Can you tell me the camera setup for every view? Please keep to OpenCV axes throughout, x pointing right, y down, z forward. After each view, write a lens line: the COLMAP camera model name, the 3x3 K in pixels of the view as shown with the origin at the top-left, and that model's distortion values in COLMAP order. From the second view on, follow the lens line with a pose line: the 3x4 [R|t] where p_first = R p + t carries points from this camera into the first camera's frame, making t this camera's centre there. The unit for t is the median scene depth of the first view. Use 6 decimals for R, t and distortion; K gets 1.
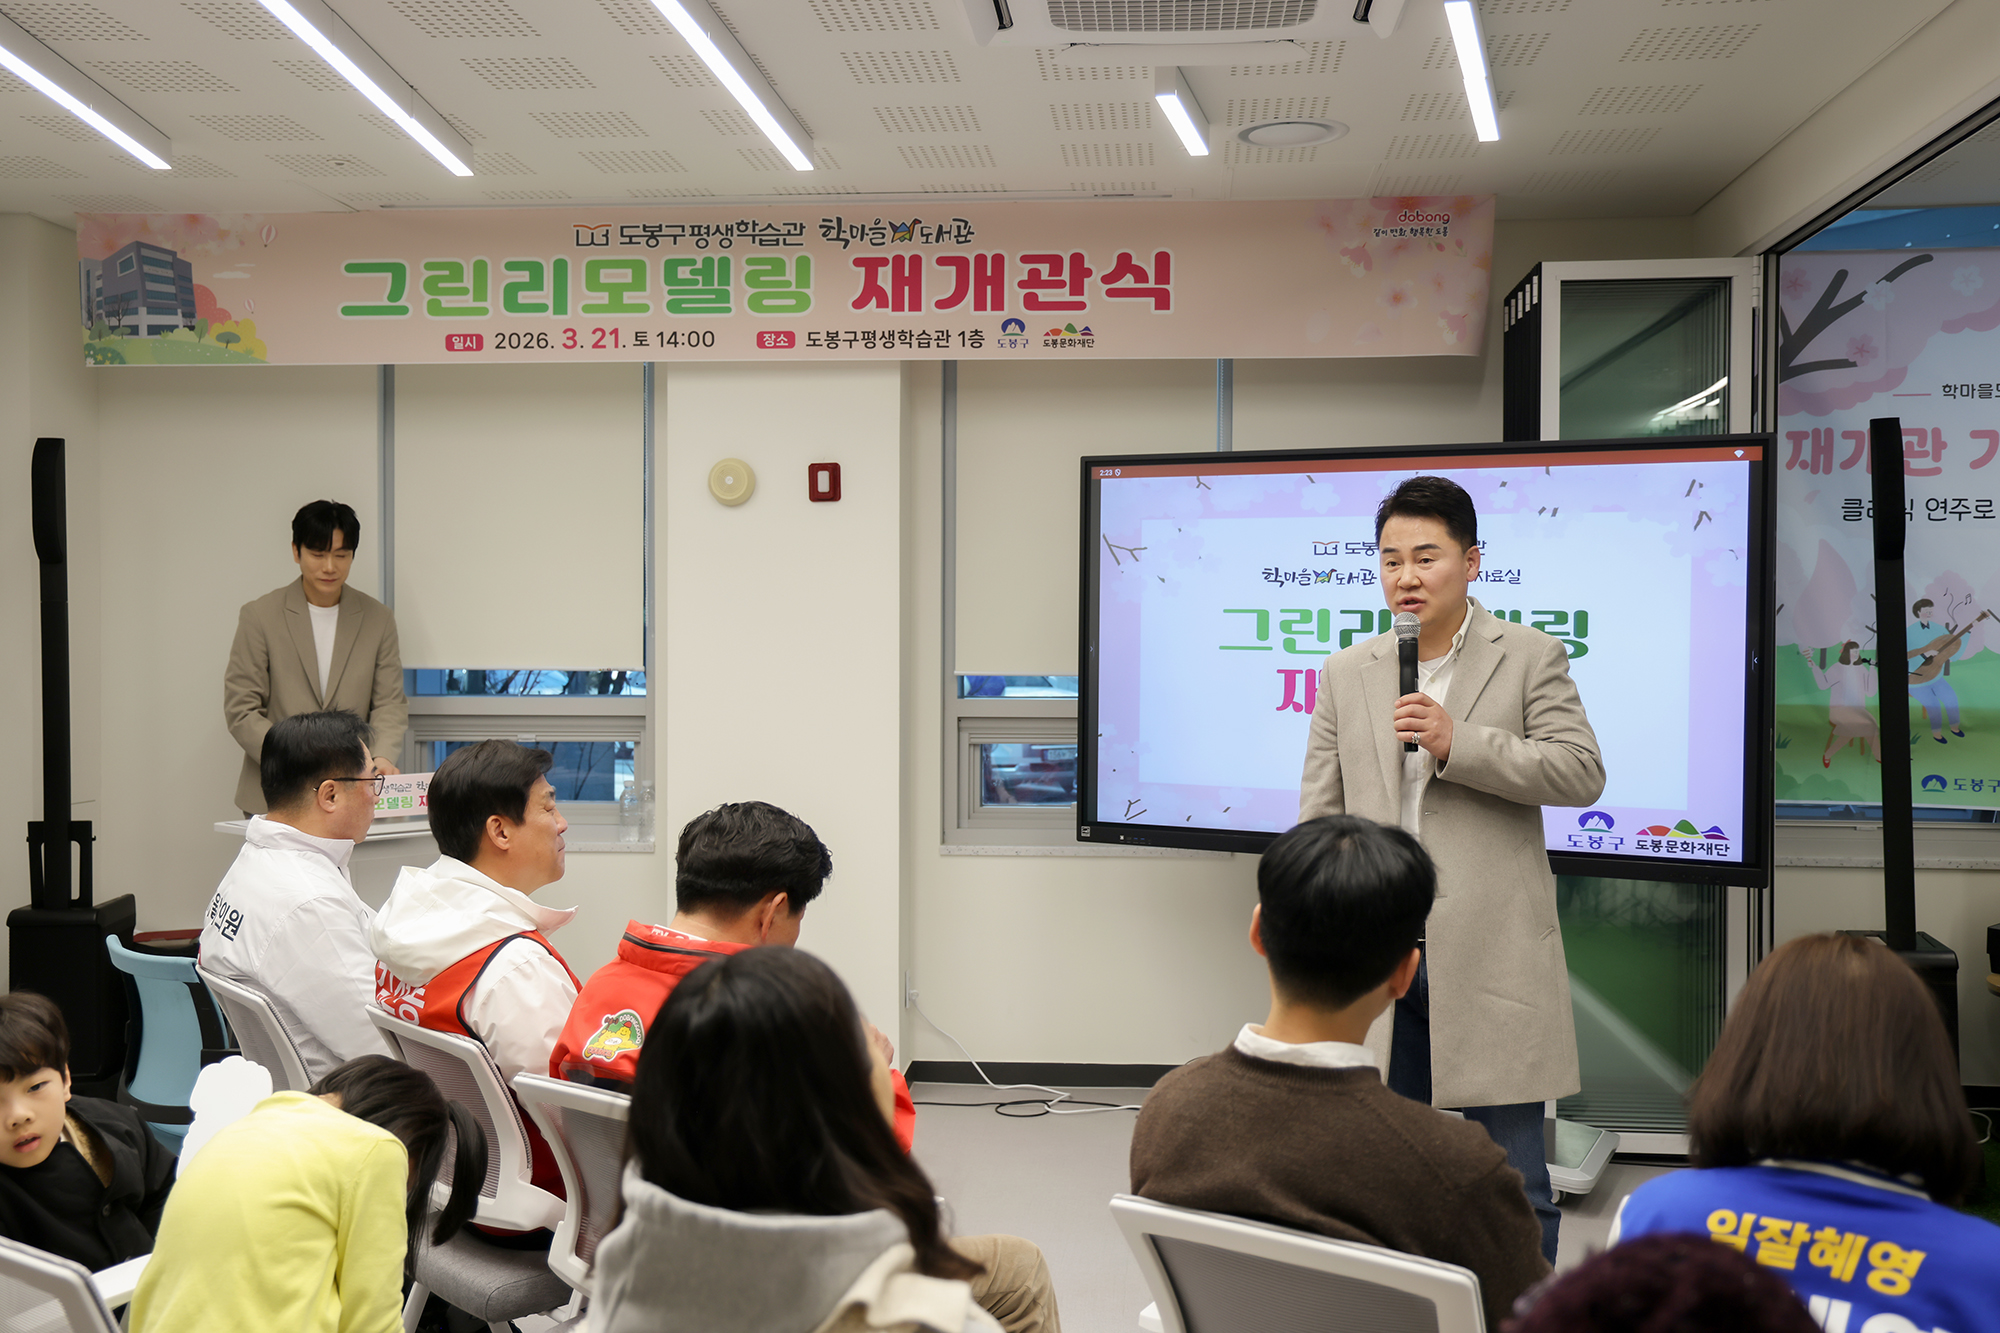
lens RADIAL K [[1976.0, 0, 1017.0], [0, 1976.0, 662.7], [0, 0, 1]] dist [0.008445, 0.140421]
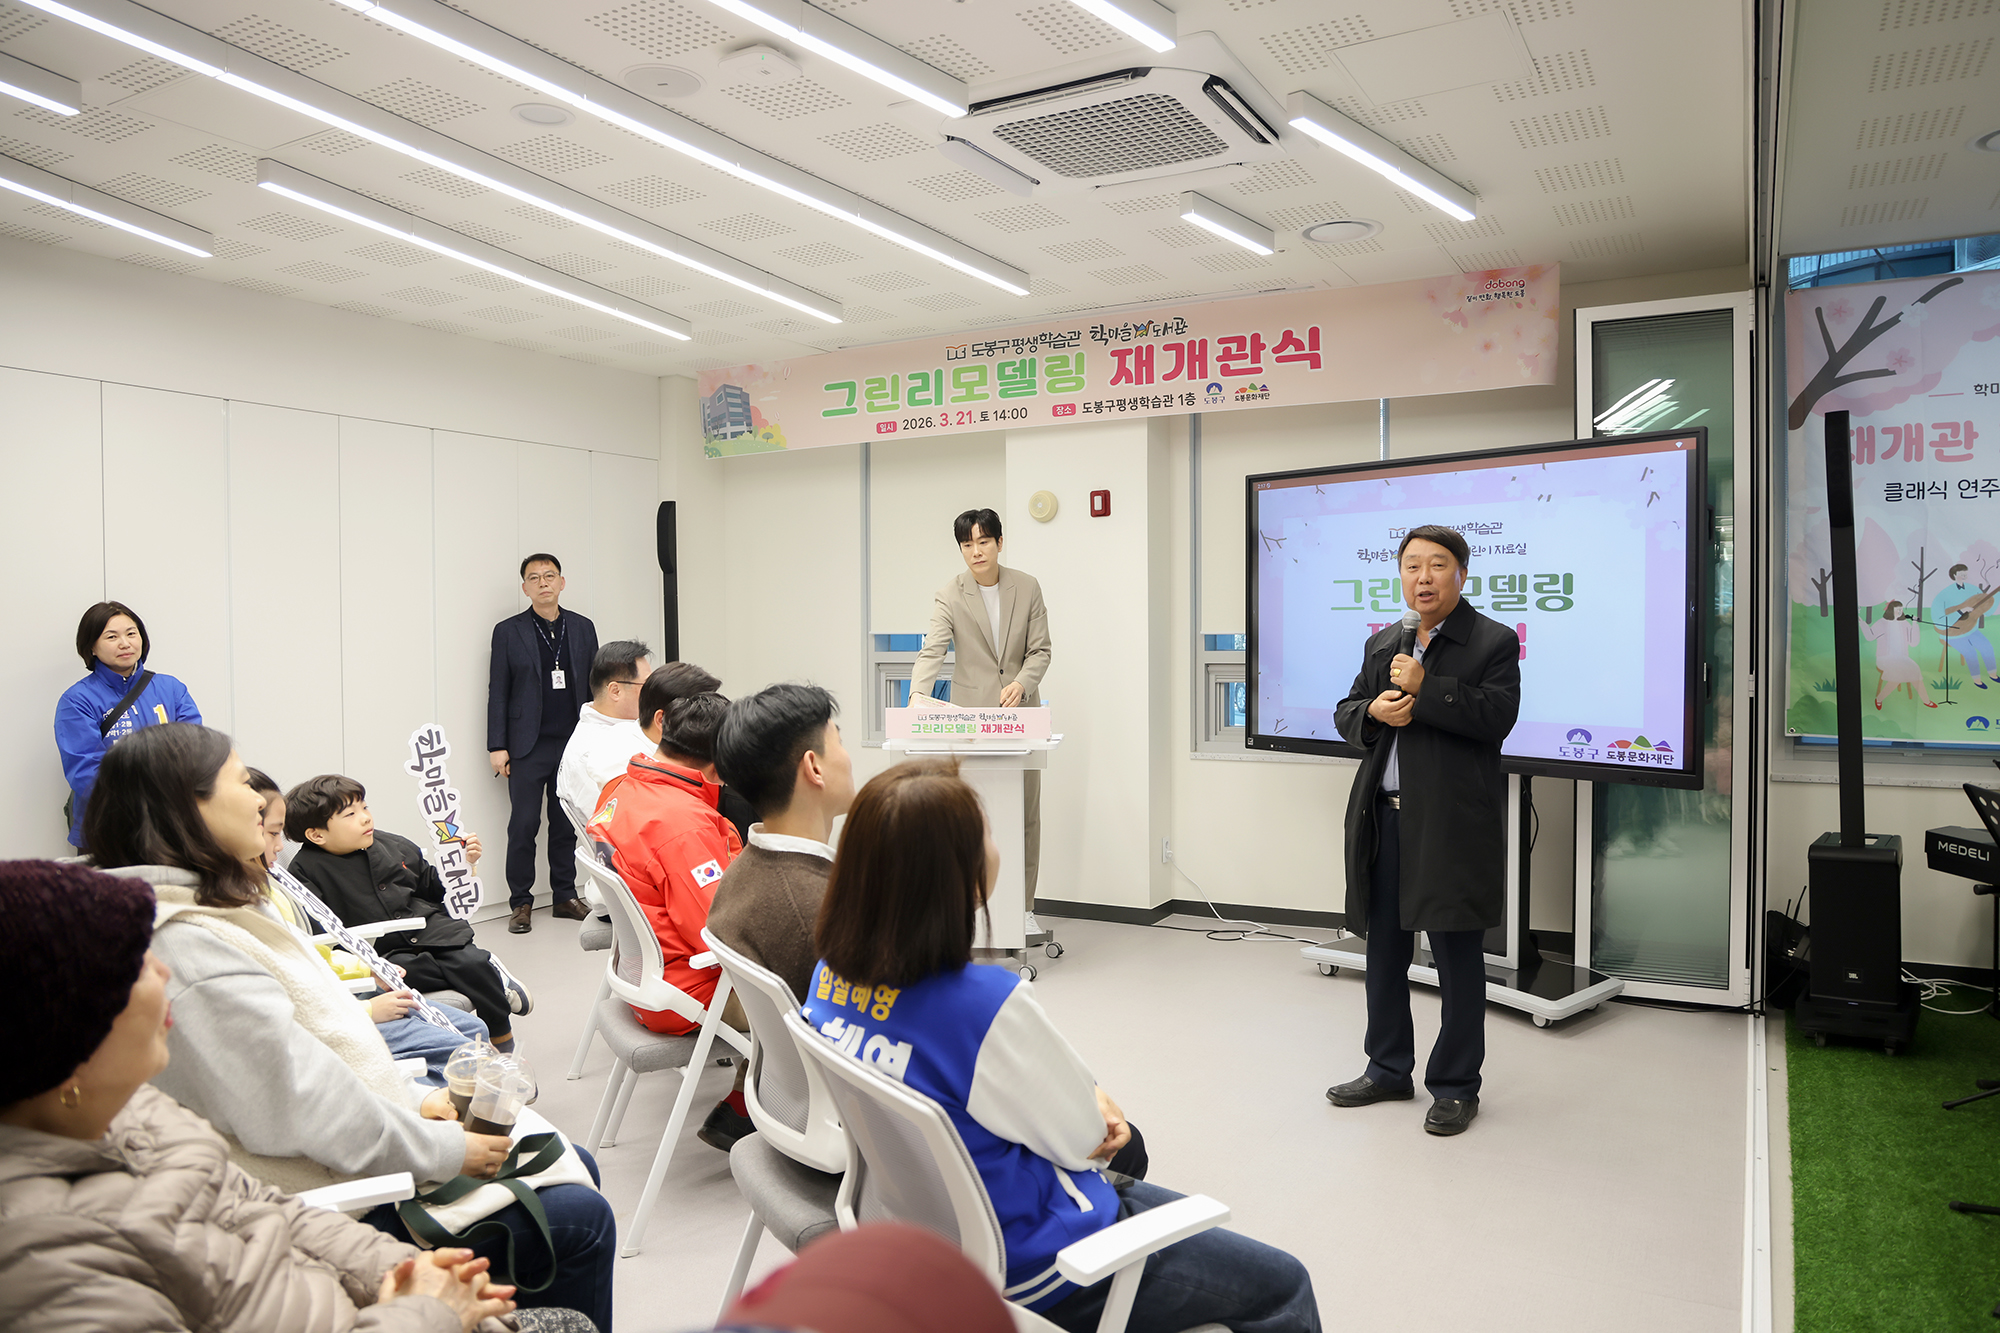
lens RADIAL K [[1345.1, 0, 1029.4], [0, 1345.1, 671.4], [0, 0, 1]] dist [-0.087635, 0.059446]
pose [[0.917501, 0.002908, -0.397723, 0.261270], [0.002266, 0.999919, 0.012538, 0.022111], [0.397727, -0.012405, 0.917420, 0.055994]]
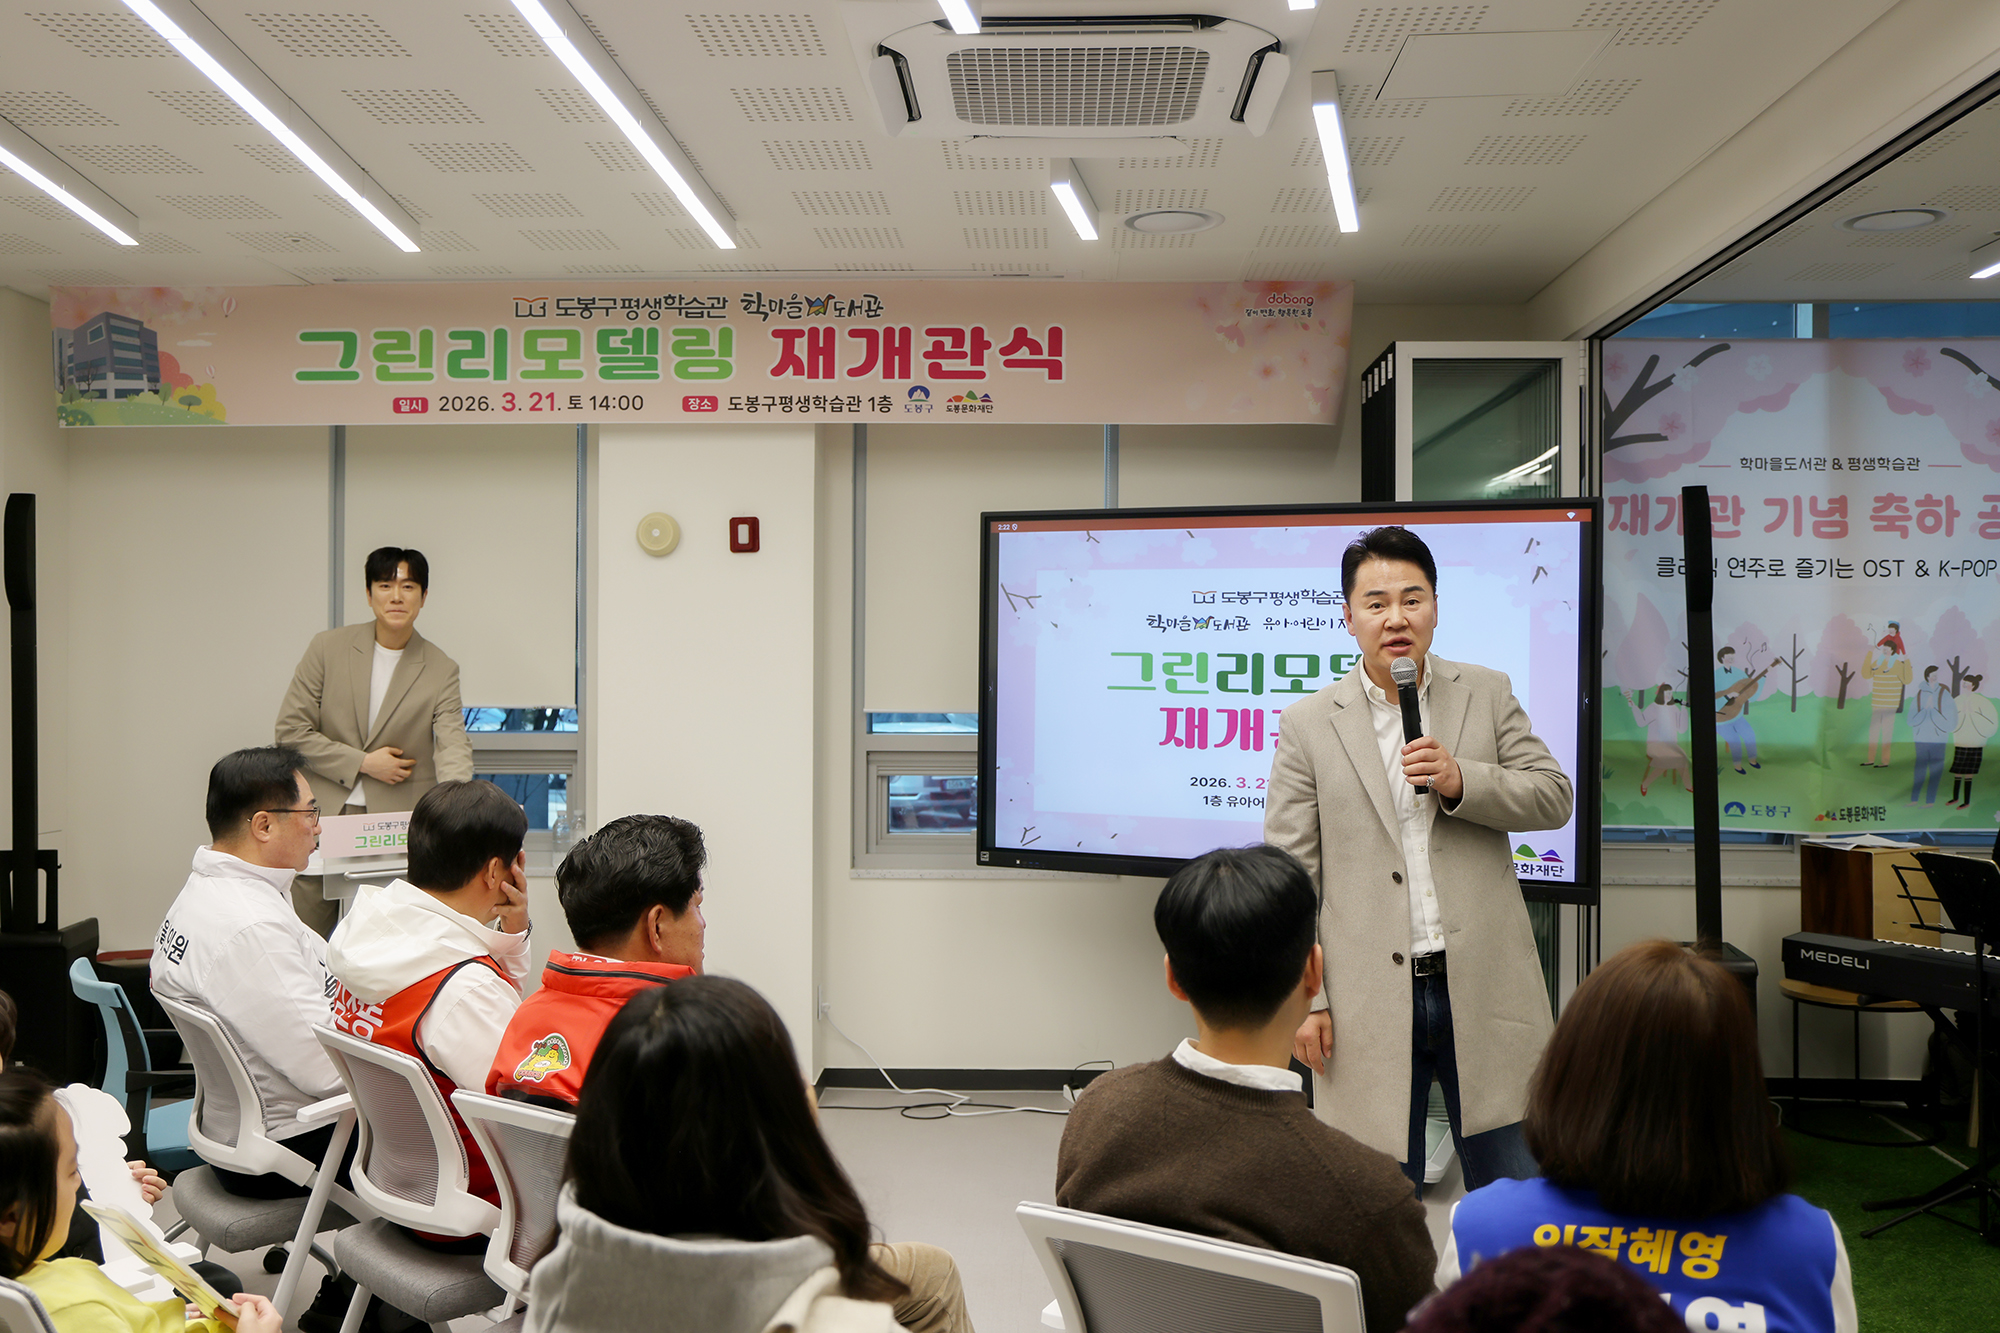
lens RADIAL K [[1785.9, 0, 1007.6], [0, 1785.9, 678.4], [0, 0, 1]] dist [-0.044037, 0.100539]
pose [[0.998692, 0.001932, 0.051092, -0.003009], [-0.001245, 0.999908, -0.013473, 0.000530], [-0.051114, 0.013391, 0.998603, 0.015675]]
